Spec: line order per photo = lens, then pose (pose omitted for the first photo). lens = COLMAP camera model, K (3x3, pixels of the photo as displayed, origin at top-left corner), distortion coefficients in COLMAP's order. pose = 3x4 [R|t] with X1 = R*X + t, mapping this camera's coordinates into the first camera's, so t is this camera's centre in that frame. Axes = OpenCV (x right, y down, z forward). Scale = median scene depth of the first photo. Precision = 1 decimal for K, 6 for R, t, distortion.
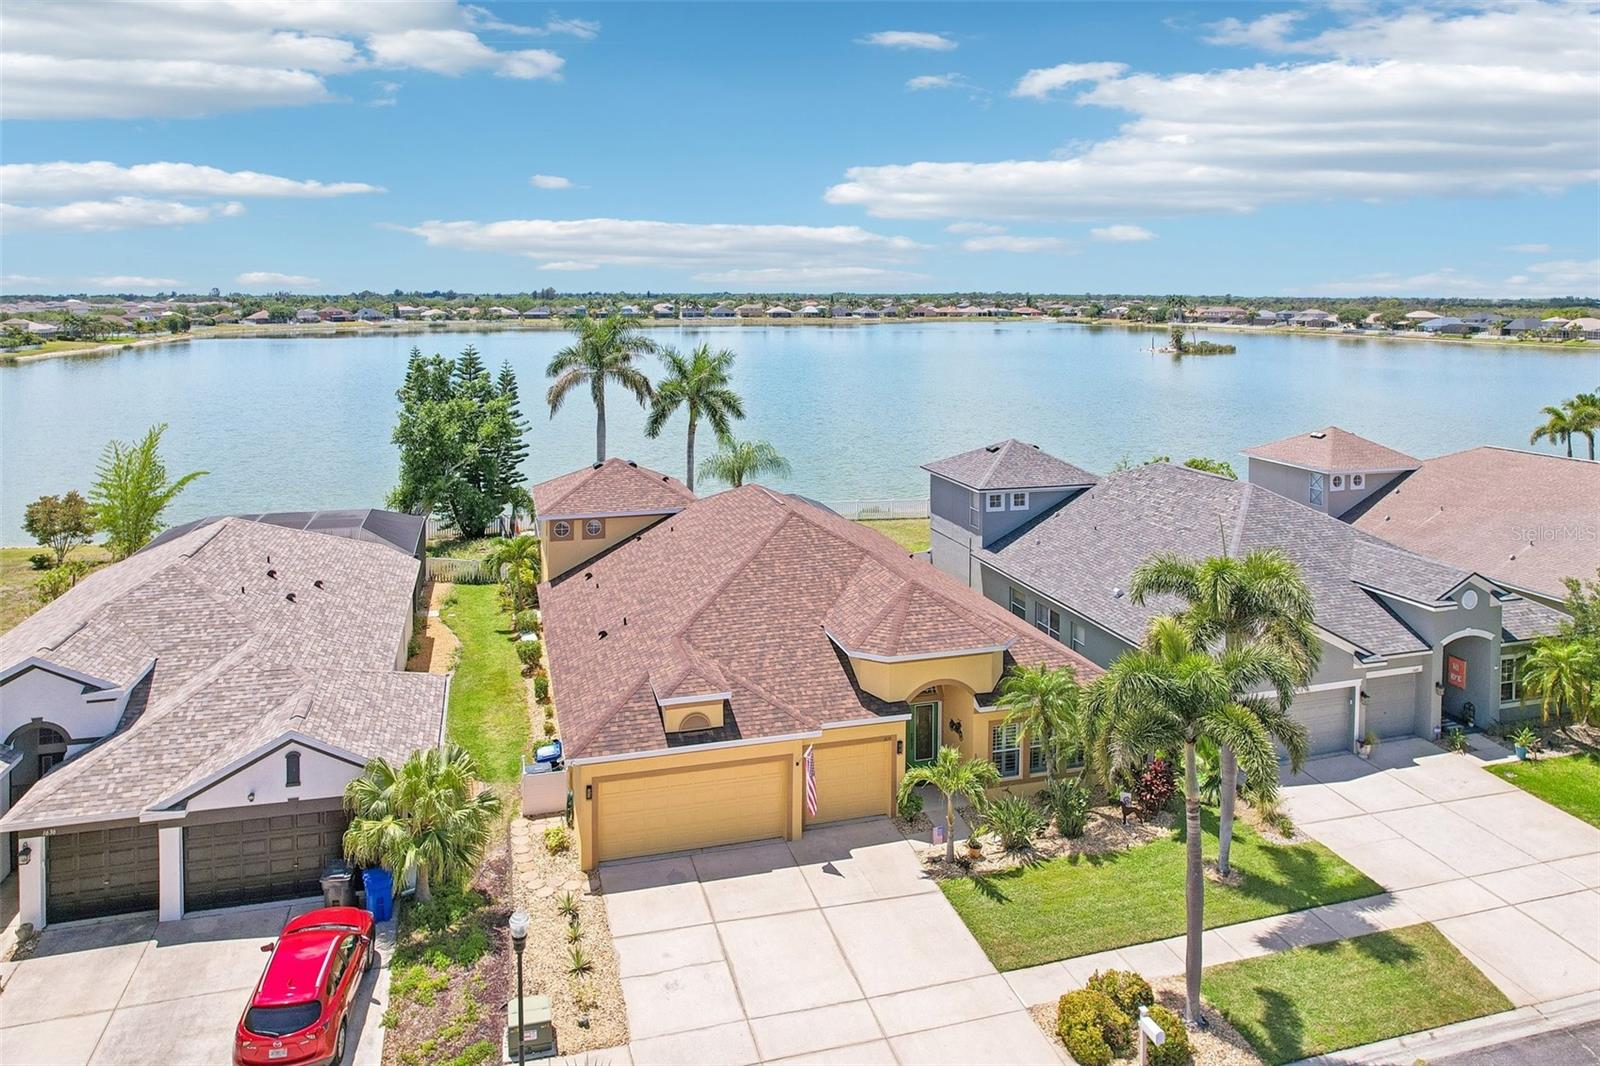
lens RADIAL K [[1082.3, 0, 807.0], [0, 1082.3, 294.3], [0, 0, 1]] dist [-0.051263, 0.022746]
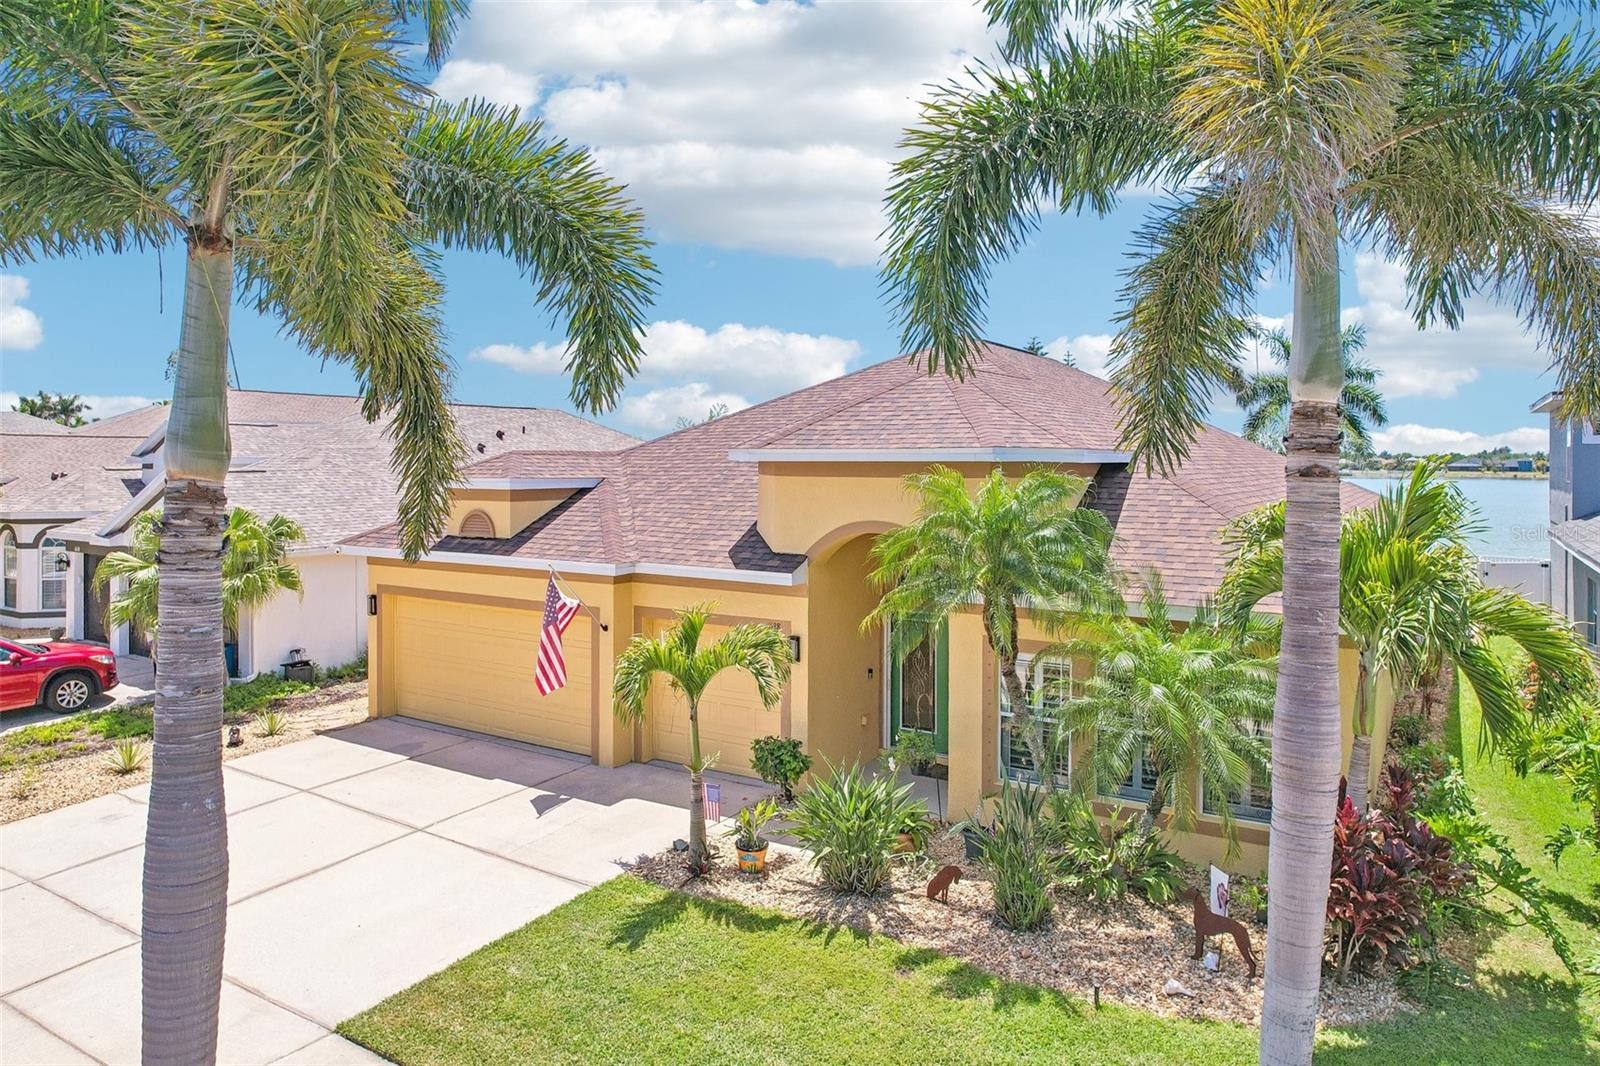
lens RADIAL K [[1042.6, 0, 833.9], [0, 1042.6, 461.3], [0, 0, 1]] dist [-0.034403, 0.000983]
pose [[0.674075, -0.005477, -0.738643, 0.471958], [-0.000112, 0.999972, -0.007516, 0.353970], [0.738663, 0.005149, 0.674055, 0.719728]]
